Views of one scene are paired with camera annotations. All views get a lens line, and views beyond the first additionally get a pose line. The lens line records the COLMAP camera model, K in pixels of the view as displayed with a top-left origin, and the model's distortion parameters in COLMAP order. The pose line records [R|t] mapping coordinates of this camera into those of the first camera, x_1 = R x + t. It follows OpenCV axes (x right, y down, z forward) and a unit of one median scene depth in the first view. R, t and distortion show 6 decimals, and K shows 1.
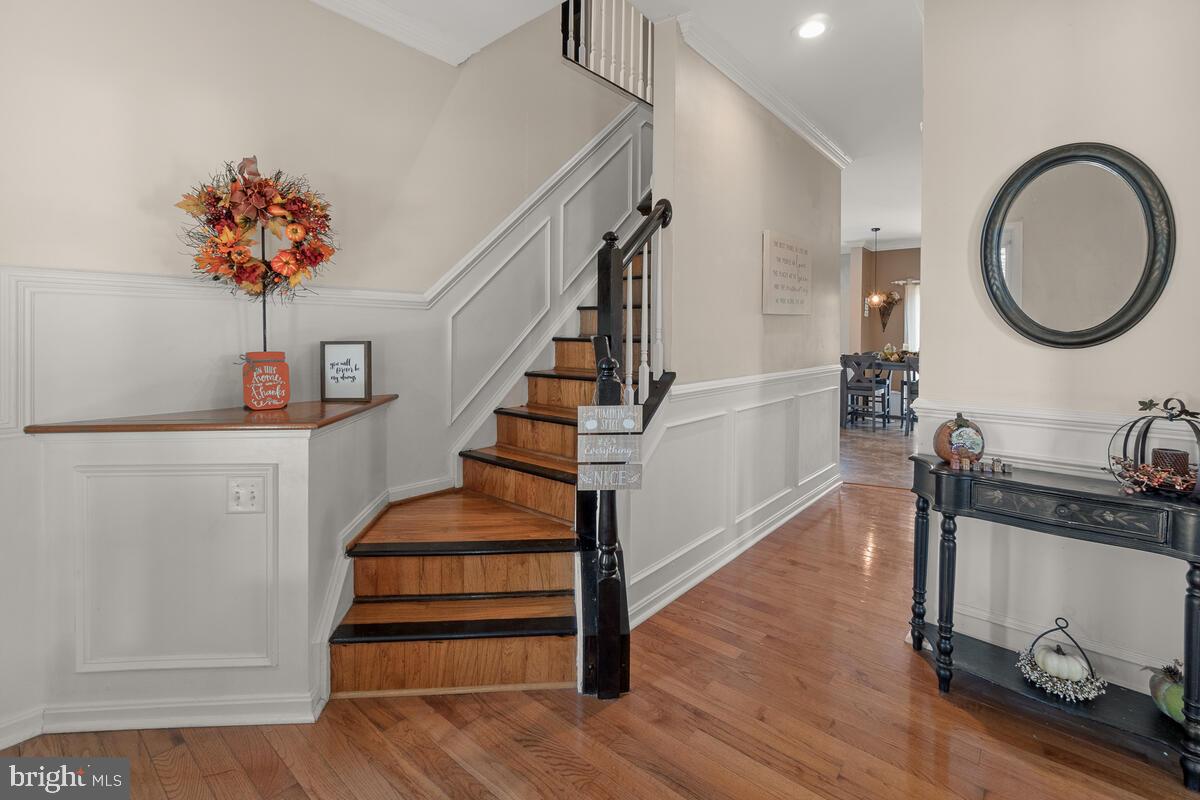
lens RADIAL K [[539.9, 0, 600.4], [0, 539.9, 341.2], [0, 0, 1]] dist [-0.002900, 0.002088]
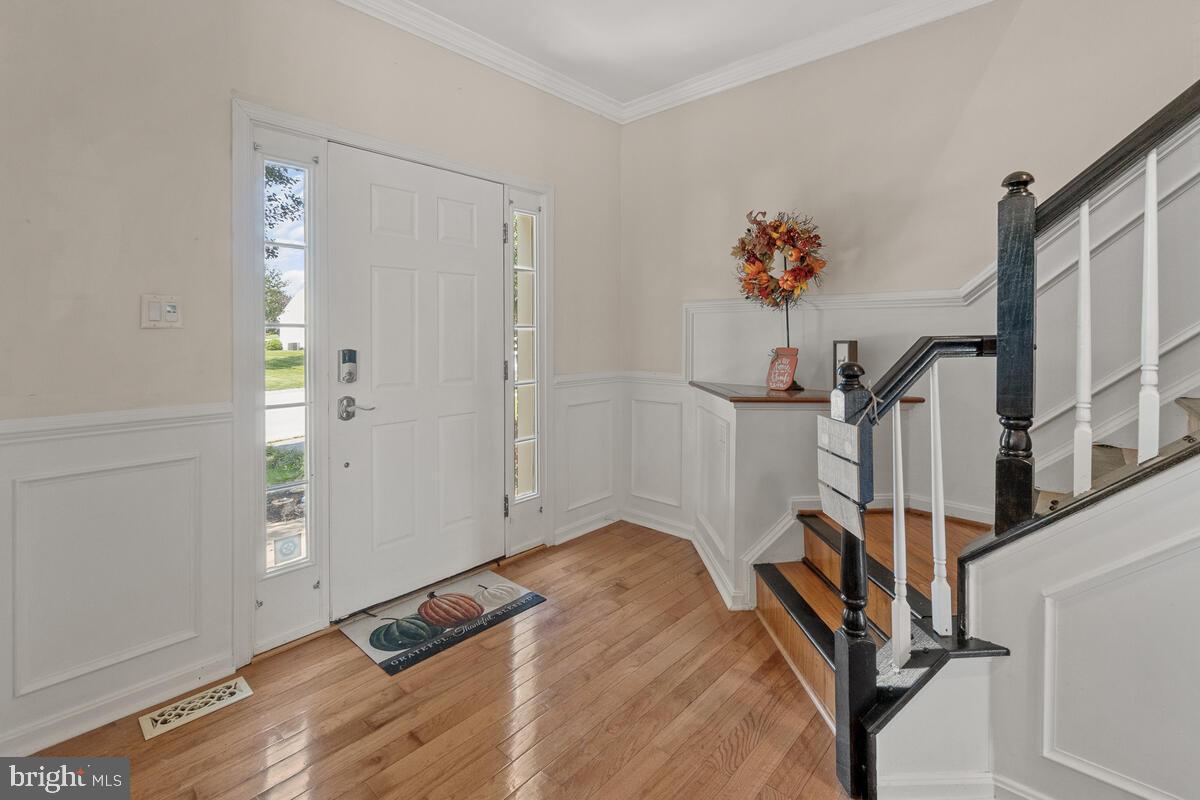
lens RADIAL K [[539.9, 0, 593.7], [0, 539.9, 339.5], [0, 0, 1]] dist [-0.002900, 0.002088]
pose [[-0.046858, 0.004422, -0.998892, 0.794383], [-0.017657, 0.999830, 0.005254, 0.000202], [0.998745, 0.017883, -0.046772, 0.625982]]
